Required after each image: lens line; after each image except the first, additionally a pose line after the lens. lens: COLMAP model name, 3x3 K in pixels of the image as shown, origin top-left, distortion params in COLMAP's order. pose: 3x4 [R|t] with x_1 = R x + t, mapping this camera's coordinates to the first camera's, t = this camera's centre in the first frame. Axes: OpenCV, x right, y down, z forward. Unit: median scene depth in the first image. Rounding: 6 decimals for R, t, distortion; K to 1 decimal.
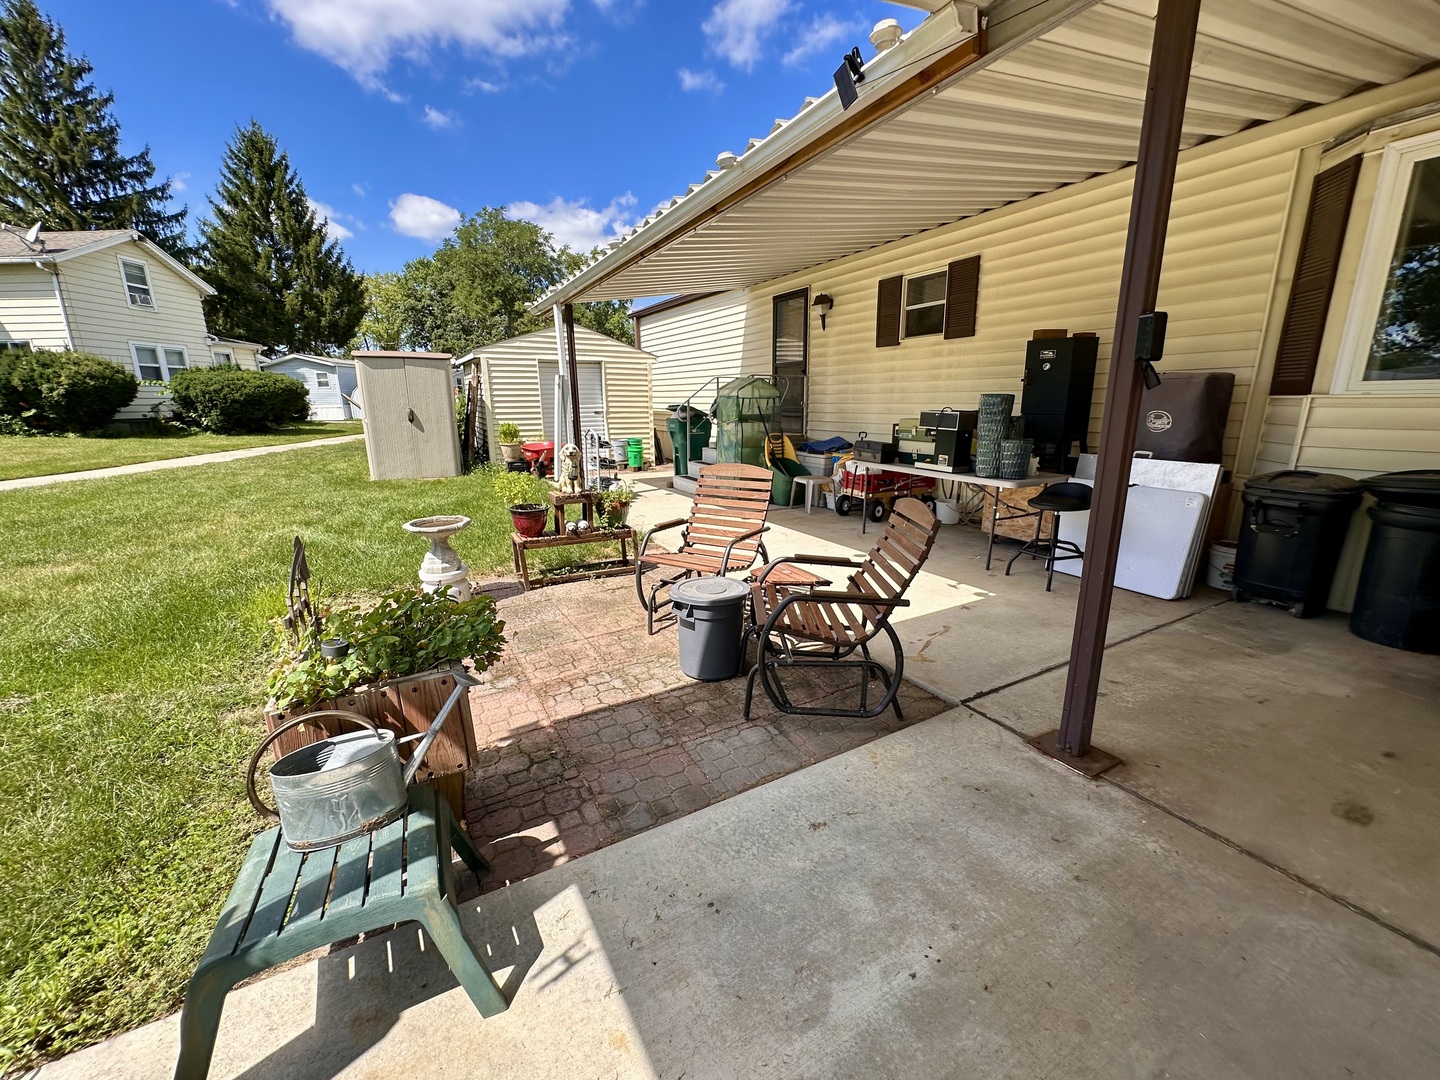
lens RADIAL K [[574.3, 0, 718.5], [0, 574.3, 538.0], [0, 0, 1]] dist [-0.002834, 0.000099]
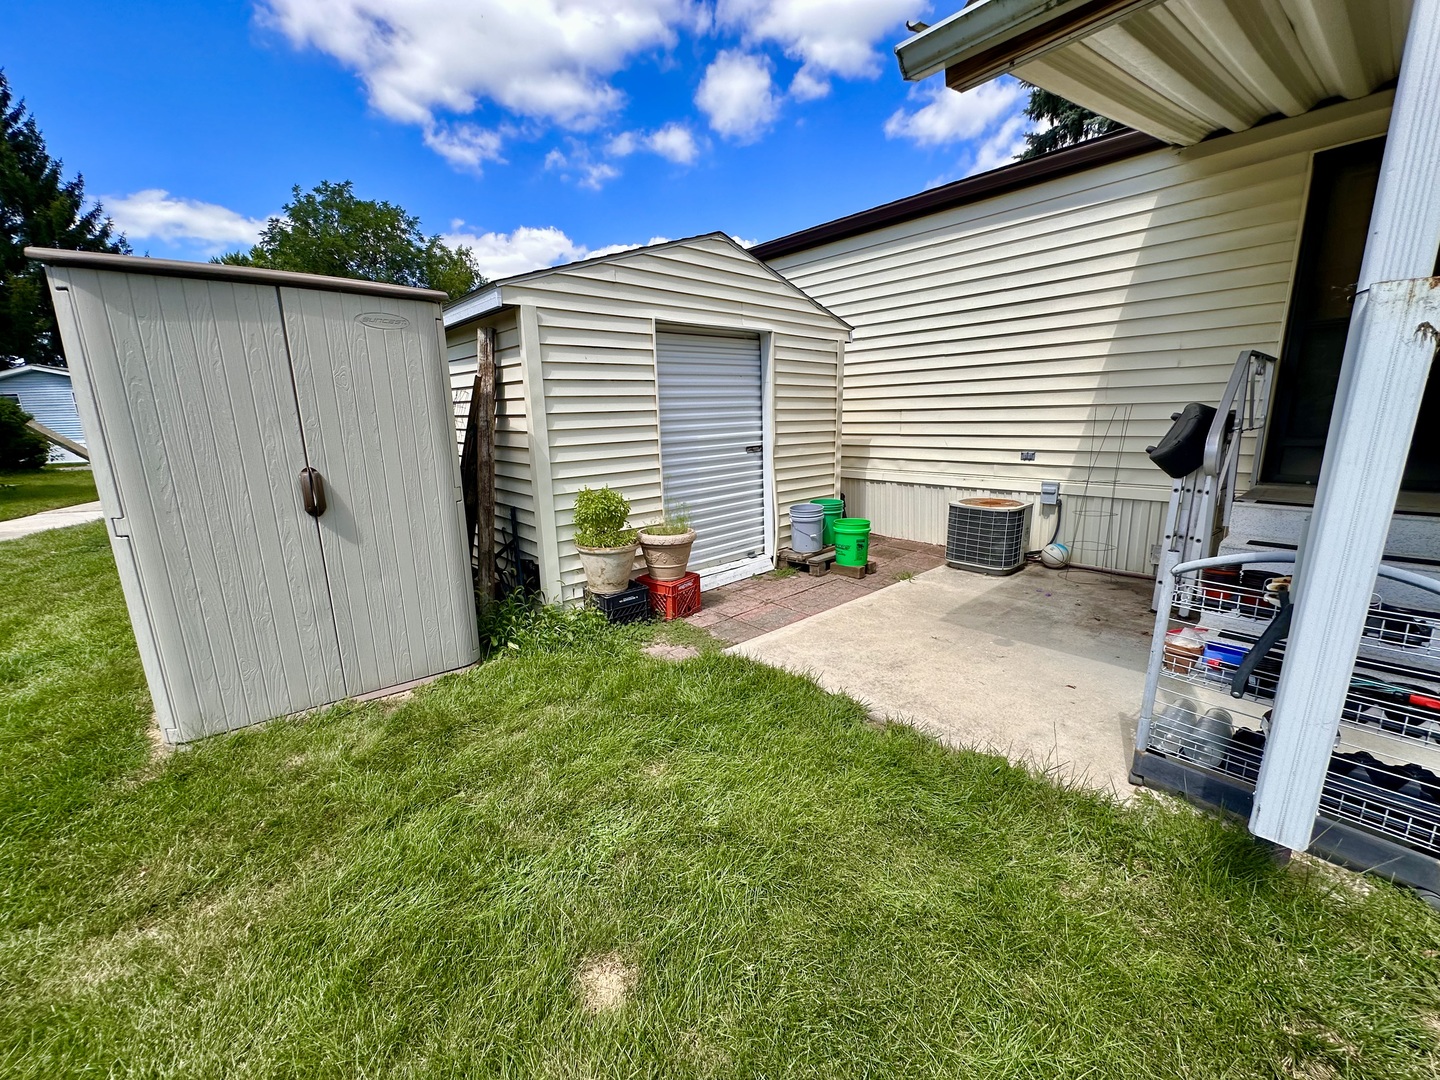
lens RADIAL K [[574.3, 0, 718.5], [0, 574.3, 538.0], [0, 0, 1]] dist [-0.002834, 0.000099]
pose [[0.975241, -0.068190, 0.210371, -0.354616], [0.073576, 0.997129, -0.017875, -0.150945], [-0.208548, 0.032911, 0.977458, 0.602154]]
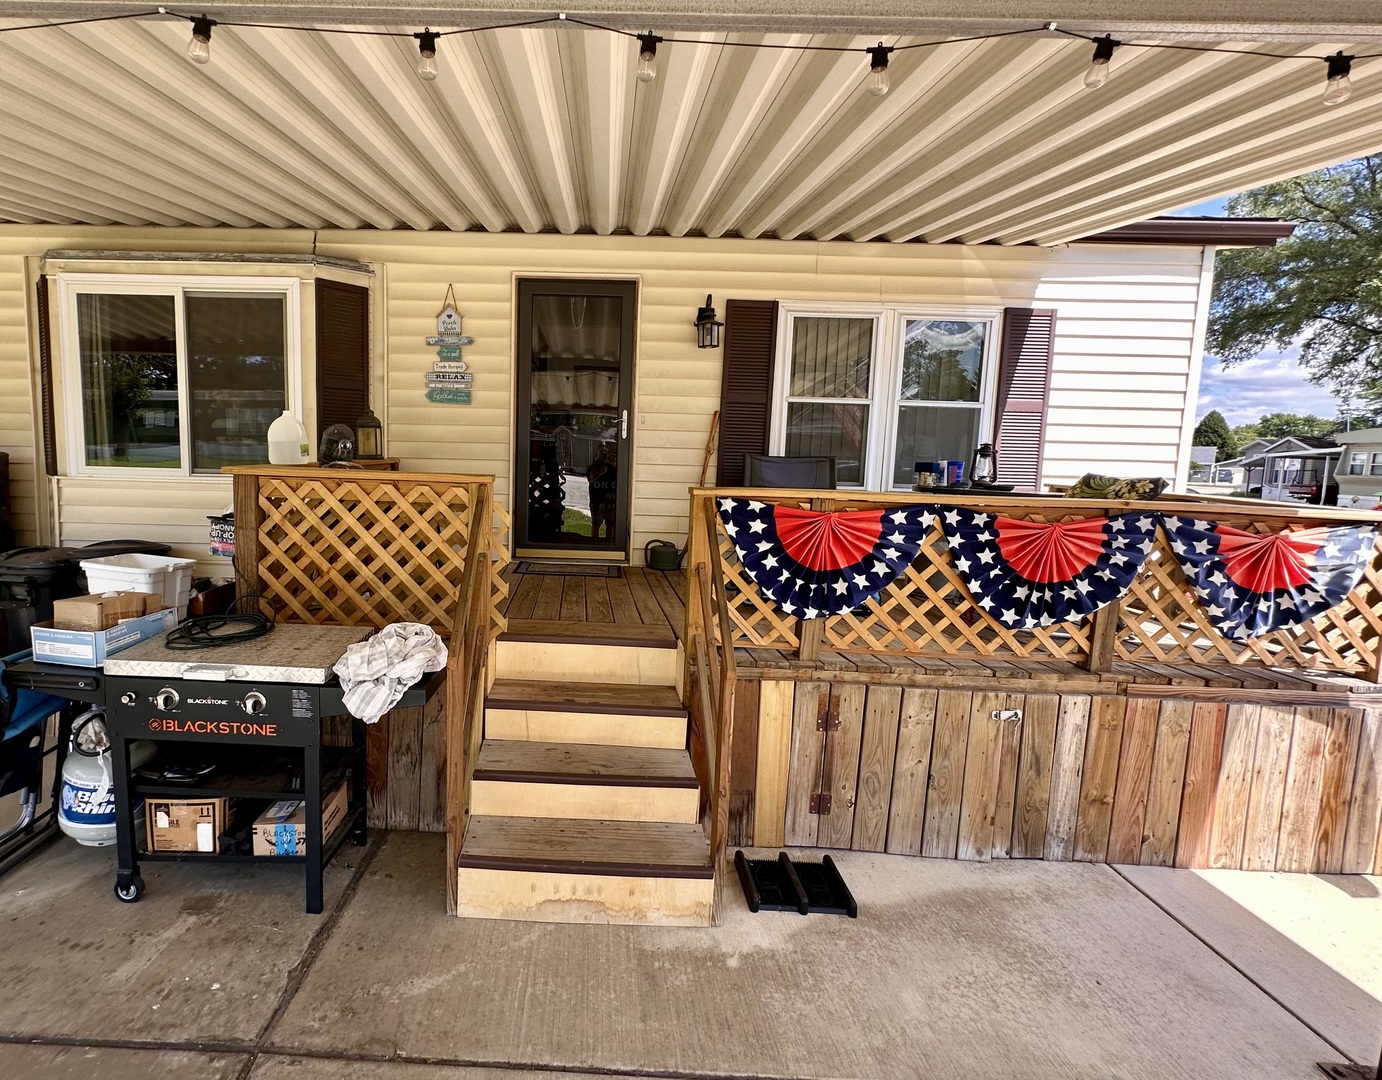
lens RADIAL K [[670.2, 0, 588.3], [0, 670.2, 524.5], [0, 0, 1]] dist [-0.002173, -0.000143]
pose [[0.506407, -0.063789, 0.859932, 0.154553], [0.169390, 0.985188, -0.026672, 0.017611], [-0.845494, 0.159171, 0.509711, -0.179053]]
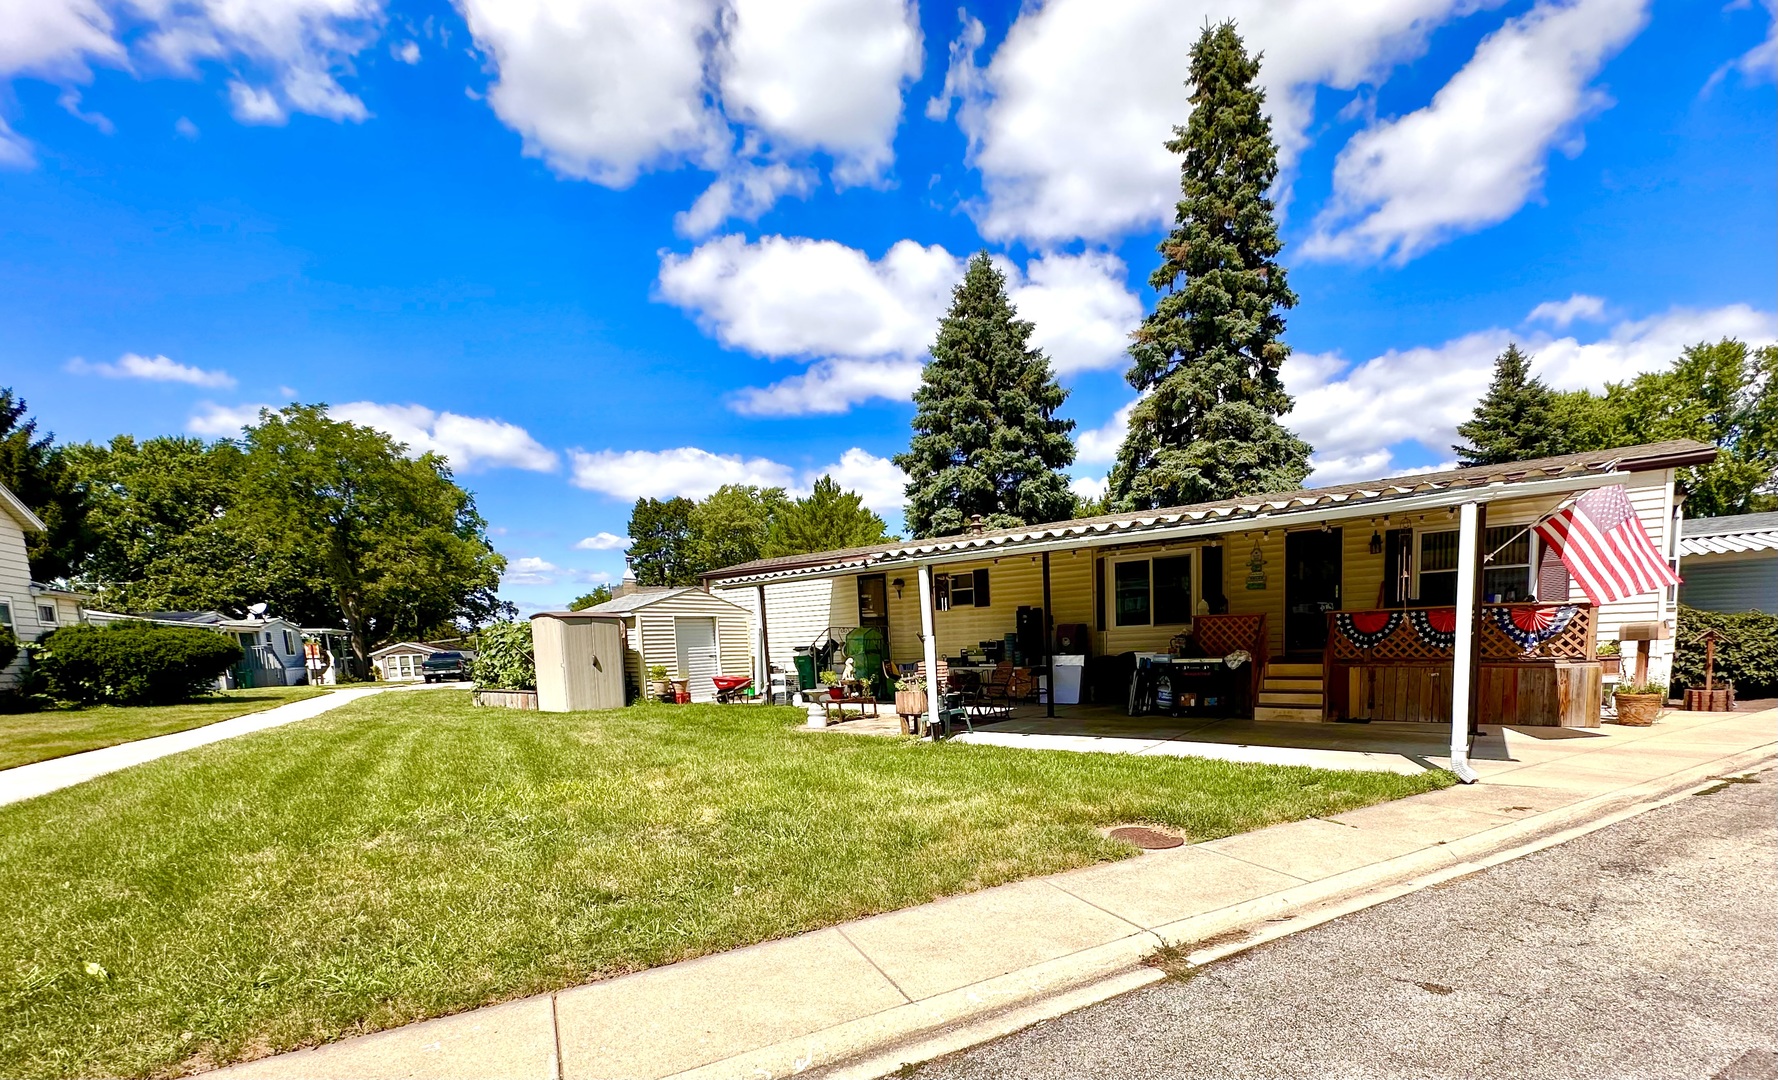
lens RADIAL K [[782.4, 0, 970.8], [0, 782.4, 729.4], [0, 0, 1]] dist [-0.001196, 0.000514]
pose [[0.893640, -0.075513, 0.442386, -0.501513], [0.134414, 0.985526, -0.103299, 0.204065], [-0.428182, 0.151775, 0.890856, -0.789695]]
